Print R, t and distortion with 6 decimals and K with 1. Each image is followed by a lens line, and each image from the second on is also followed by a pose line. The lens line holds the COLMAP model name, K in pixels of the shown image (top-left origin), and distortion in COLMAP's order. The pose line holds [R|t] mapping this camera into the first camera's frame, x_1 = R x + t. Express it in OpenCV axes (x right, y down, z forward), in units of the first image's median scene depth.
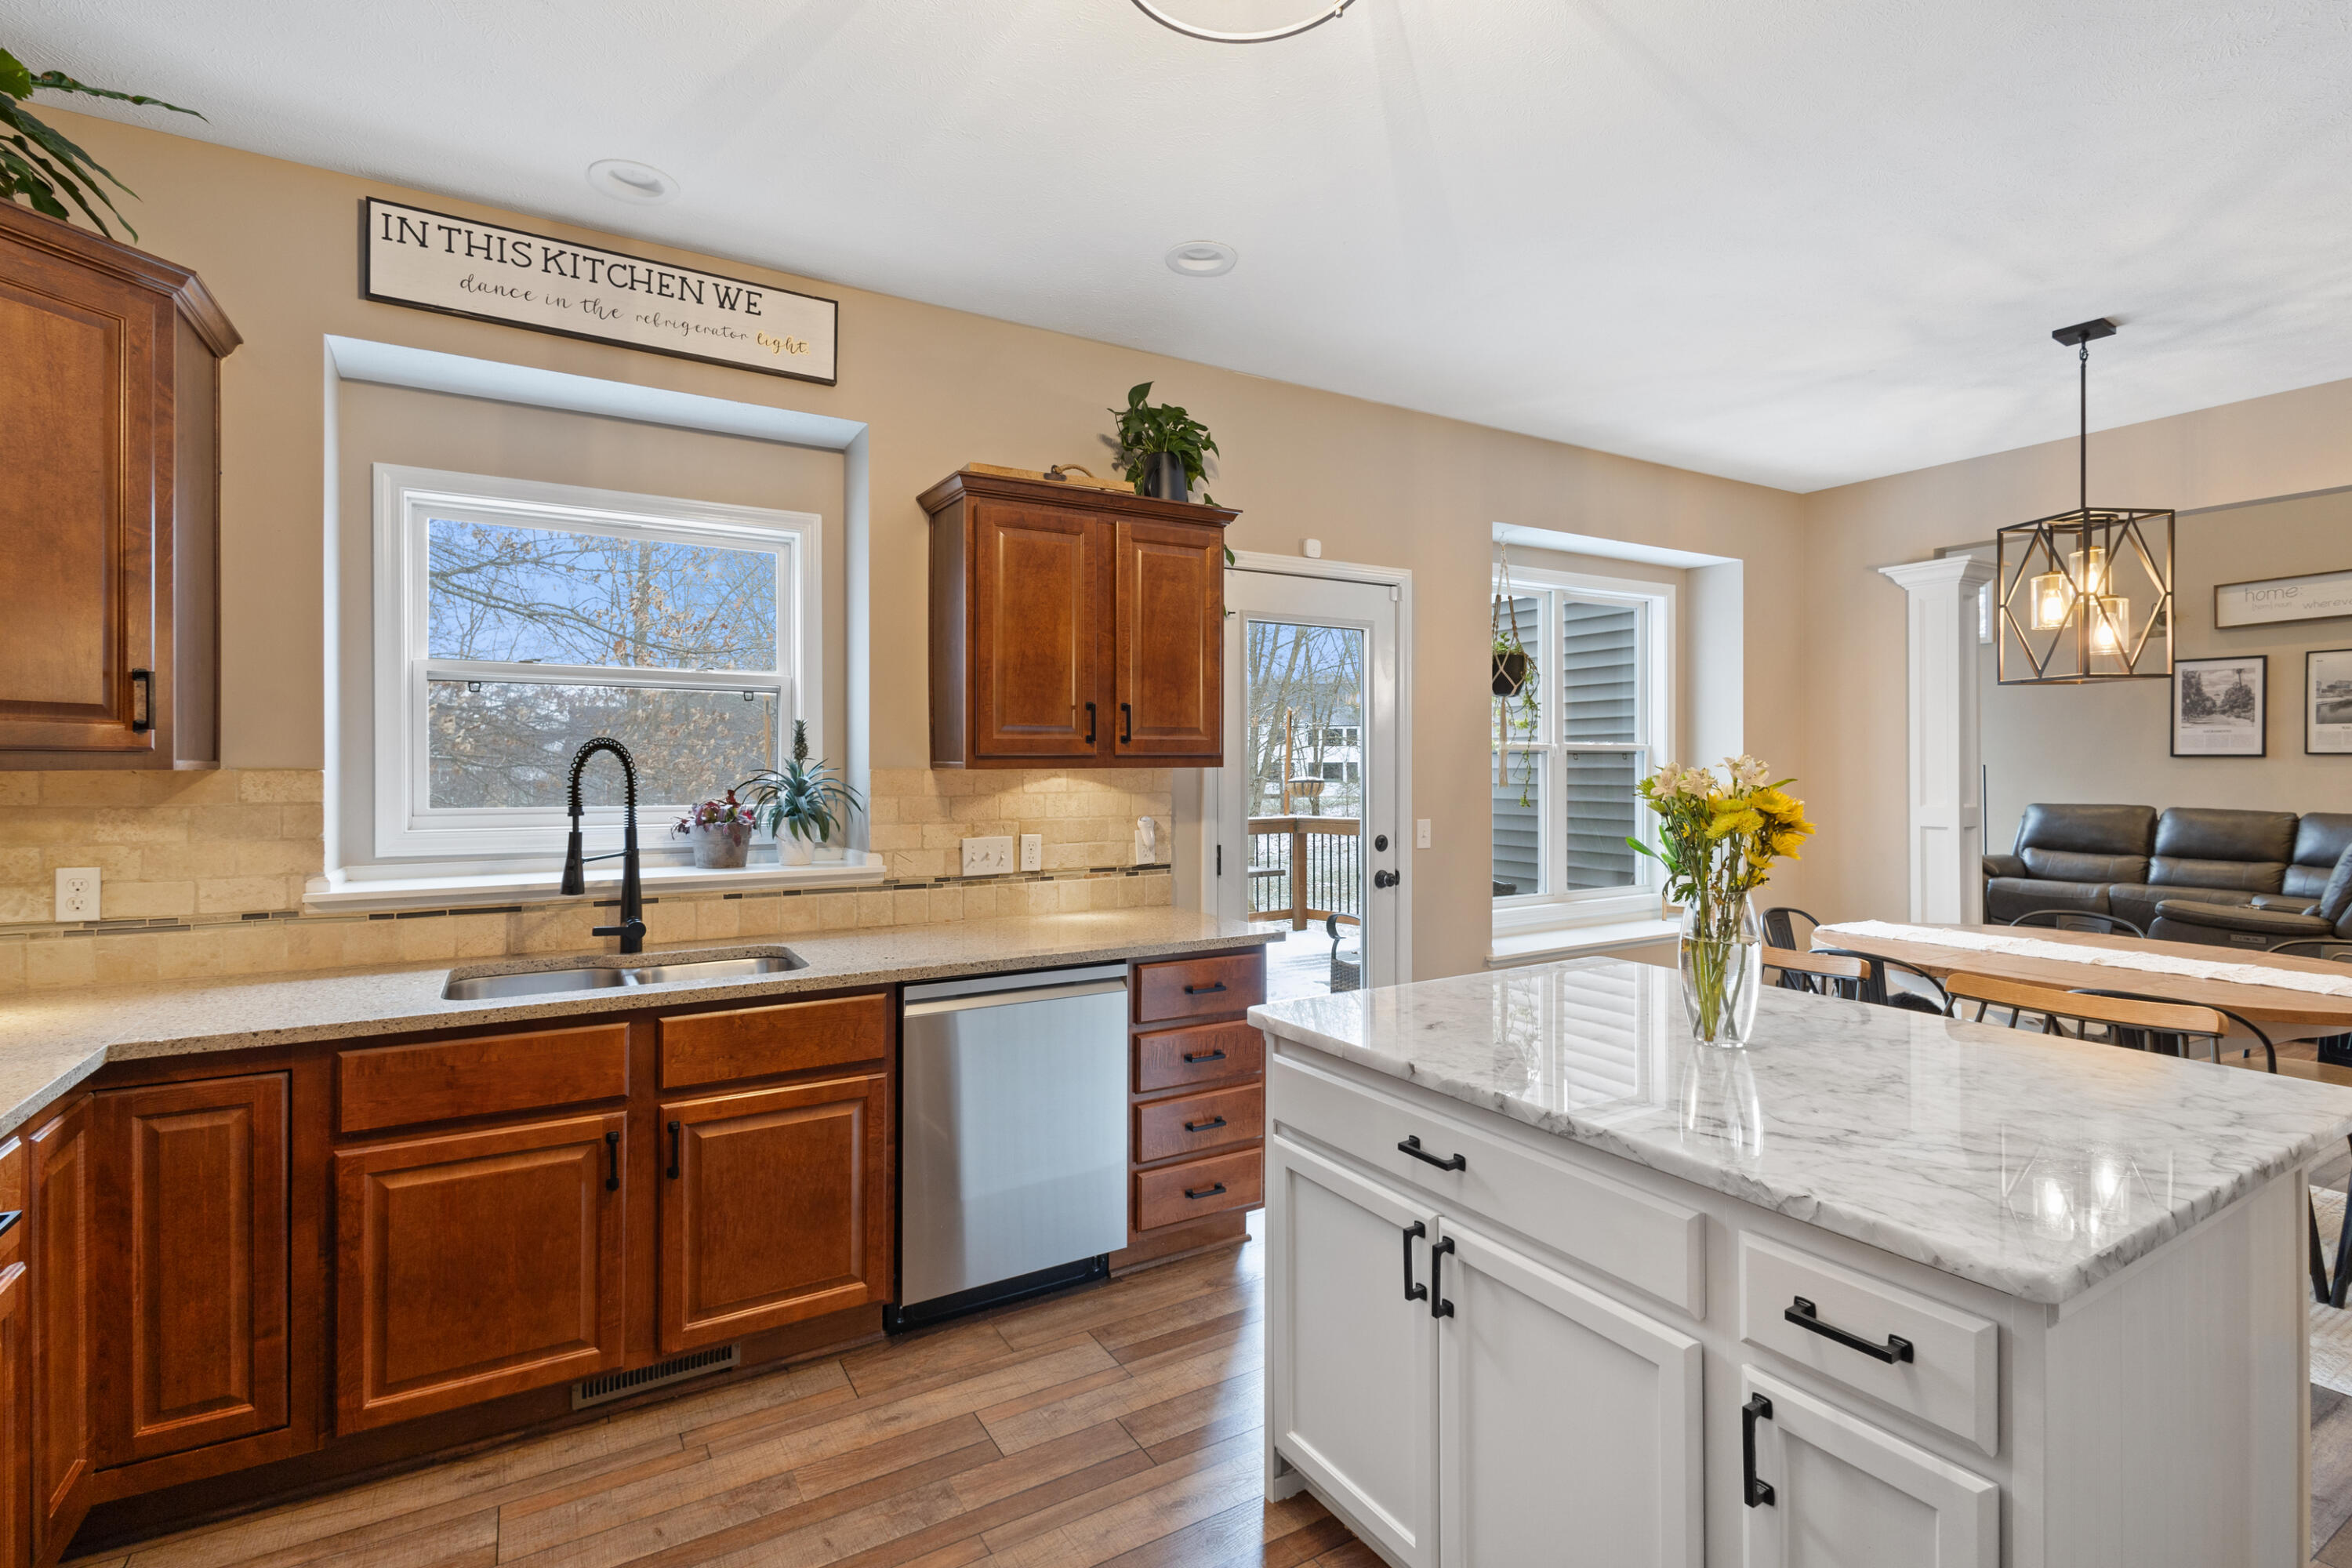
lens RADIAL K [[1086.5, 0, 1190.5], [0, 1086.5, 747.6], [0, 0, 1]] dist [0.005389, -0.002514]
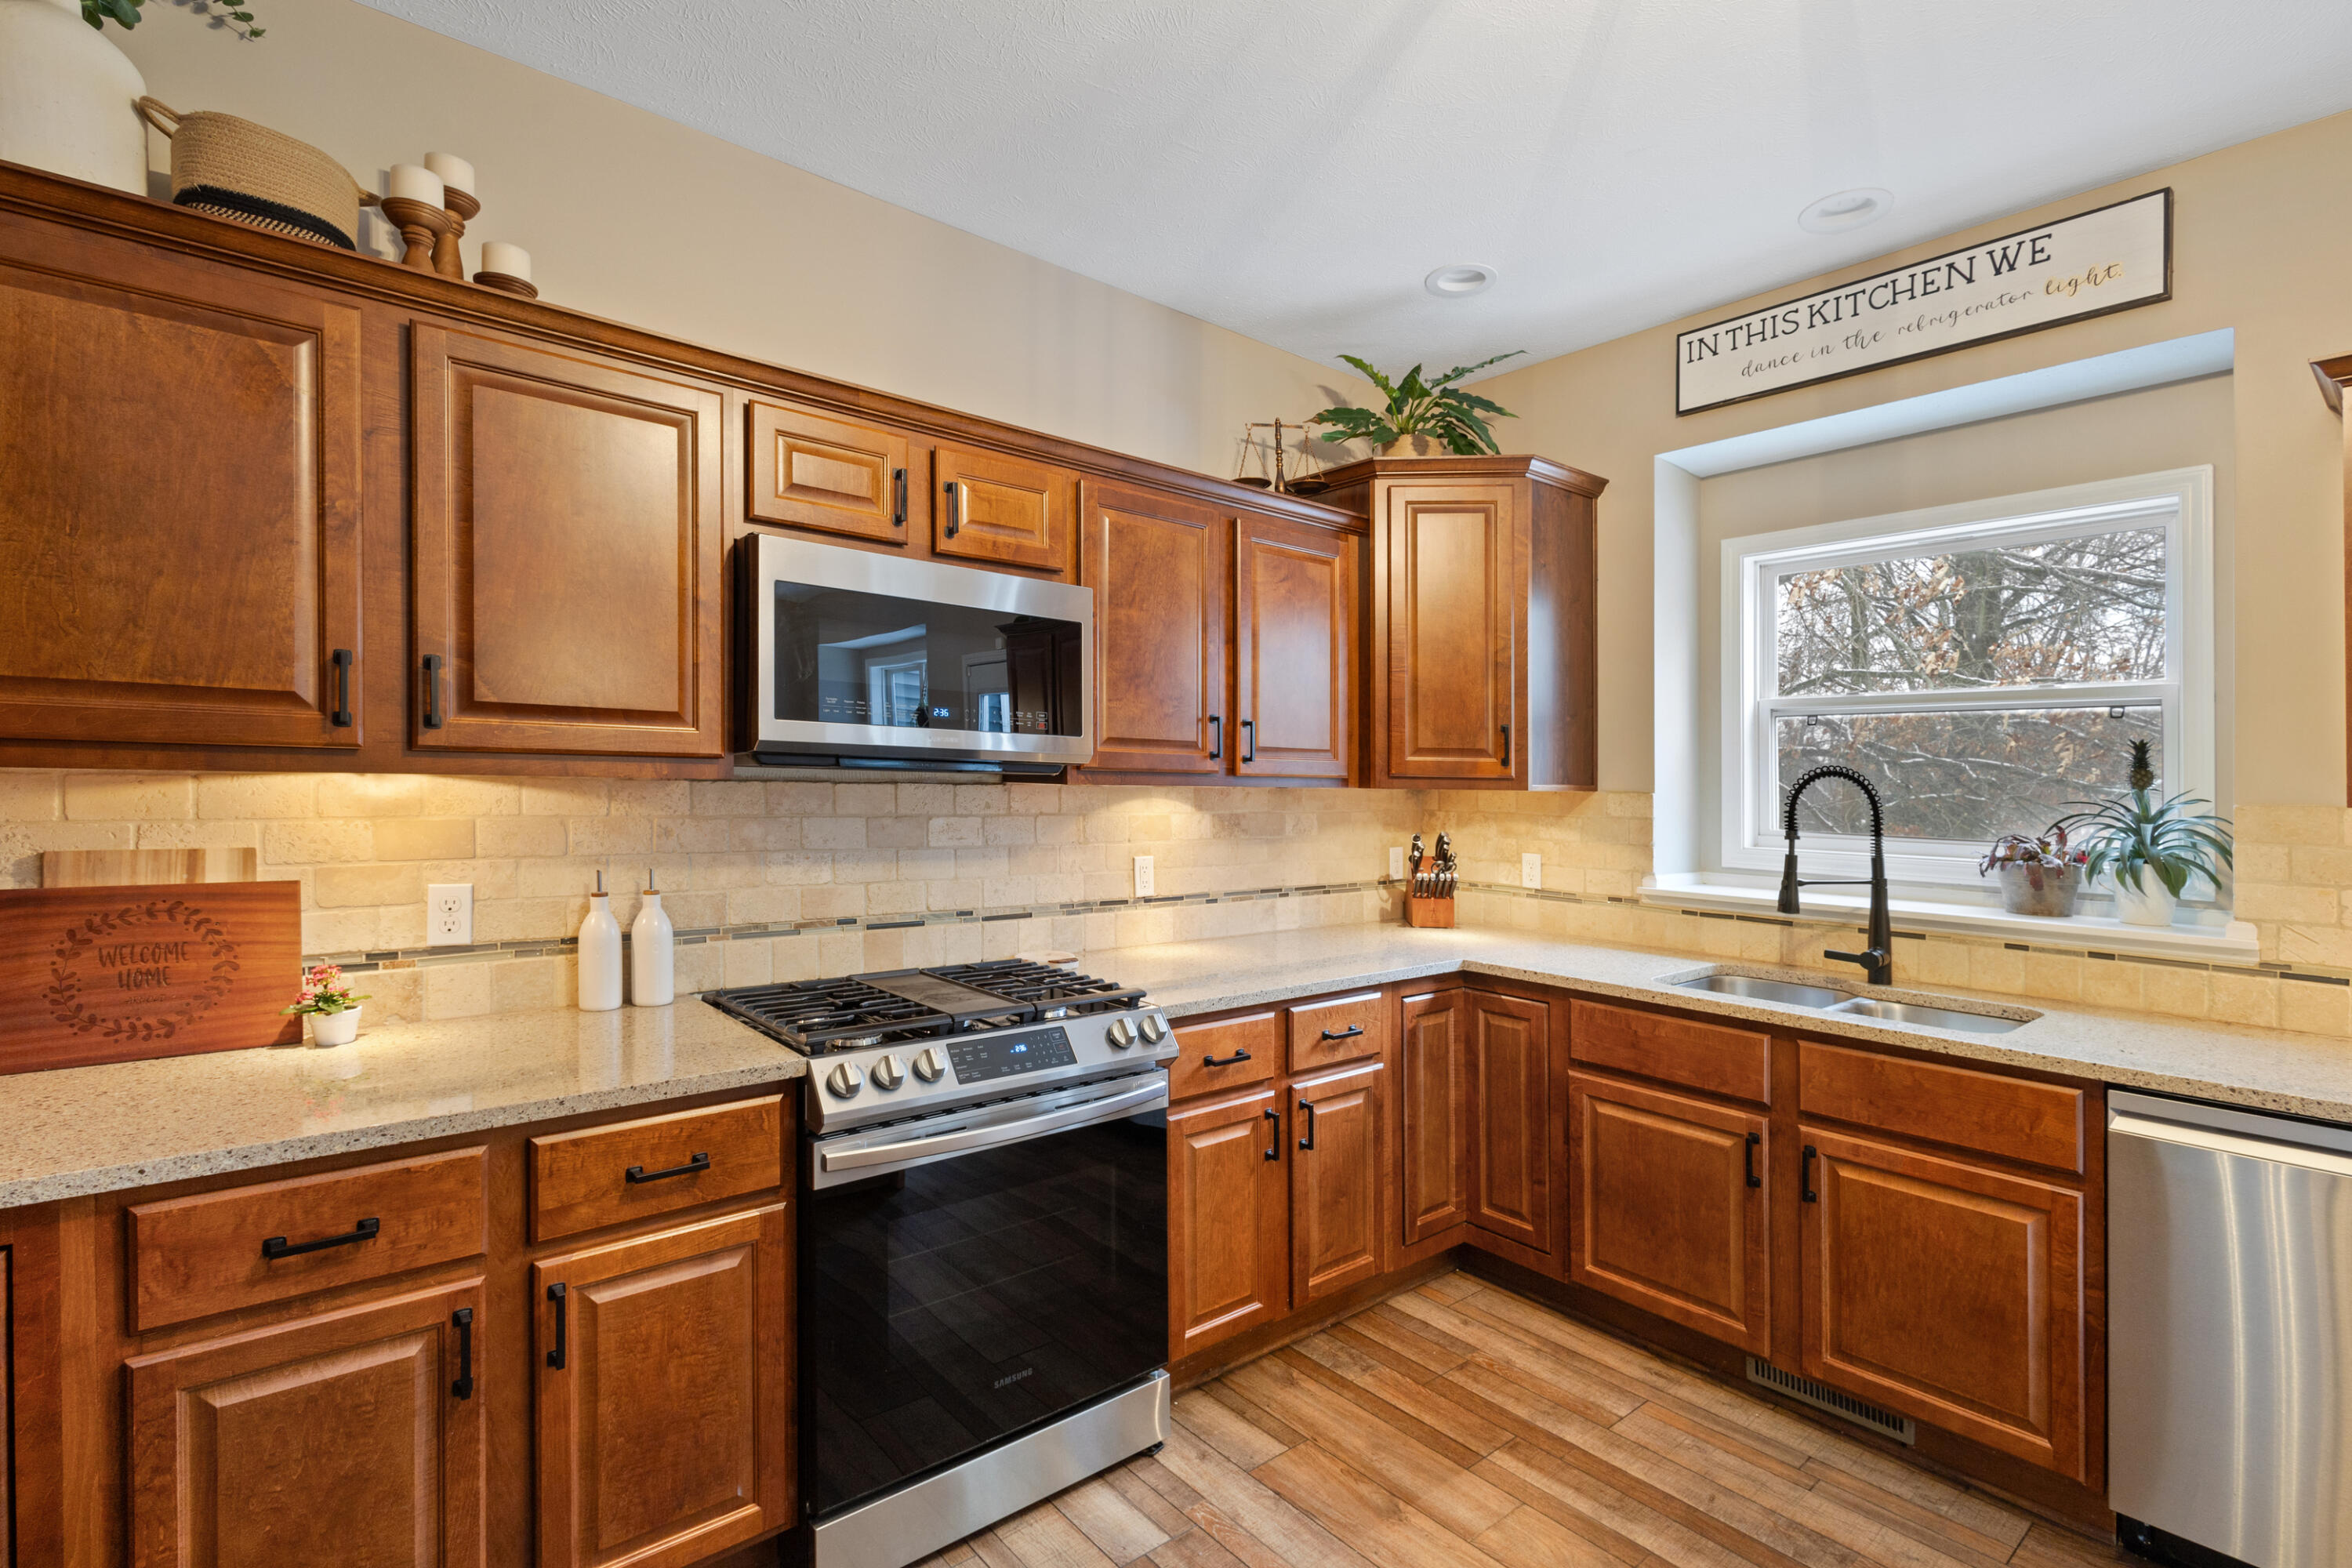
lens RADIAL K [[1086.5, 0, 1179.6], [0, 1086.5, 783.4], [0, 0, 1]] dist [0.005389, -0.002514]
pose [[0.153799, 0.004484, -0.988092, 0.393213], [-0.000587, 0.999990, 0.004447, 0.003472], [0.988102, -0.000104, 0.153800, 0.245059]]
